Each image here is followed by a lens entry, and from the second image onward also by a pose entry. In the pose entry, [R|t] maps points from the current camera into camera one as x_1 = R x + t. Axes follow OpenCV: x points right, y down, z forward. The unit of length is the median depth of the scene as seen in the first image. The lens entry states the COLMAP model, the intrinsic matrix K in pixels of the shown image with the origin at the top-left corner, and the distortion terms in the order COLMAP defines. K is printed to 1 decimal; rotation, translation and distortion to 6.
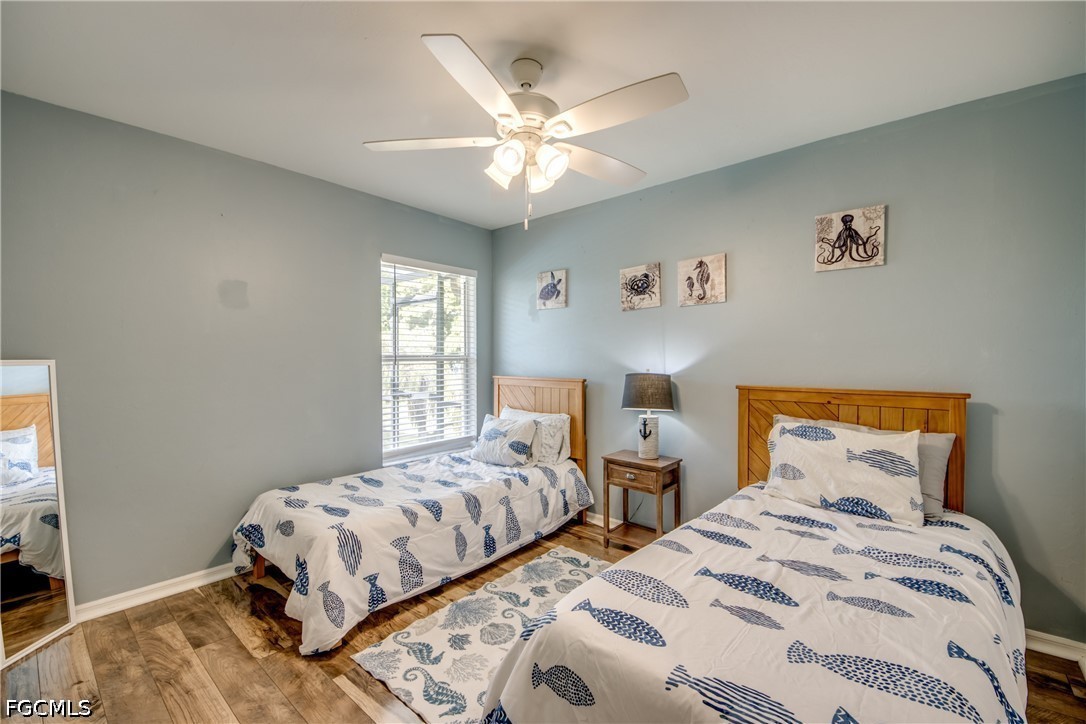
lens RADIAL K [[446.1, 0, 546.0], [0, 446.1, 357.8], [0, 0, 1]] dist [0.037157, -0.030565]
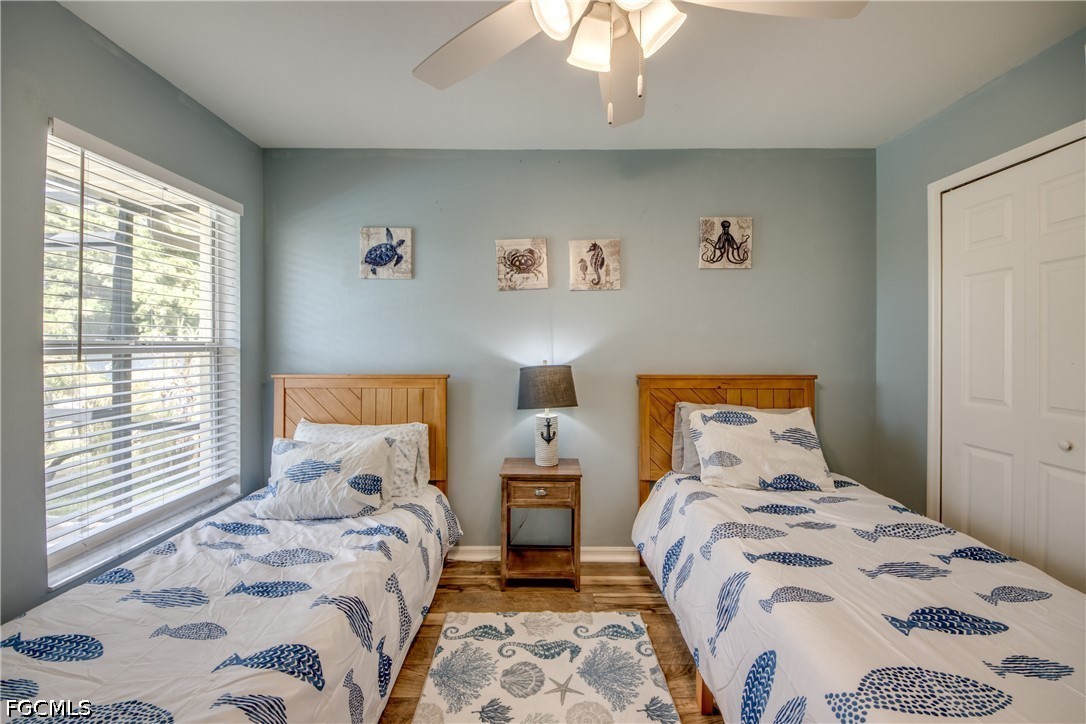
lens RADIAL K [[406.1, 0, 543.2], [0, 406.1, 344.0], [0, 0, 1]] dist [0.043006, -0.027372]
pose [[0.762826, 0.005077, 0.646583, -0.291054], [-0.001179, 0.999978, -0.006461, -0.000567], [-0.646602, 0.004166, 0.762816, 0.430466]]
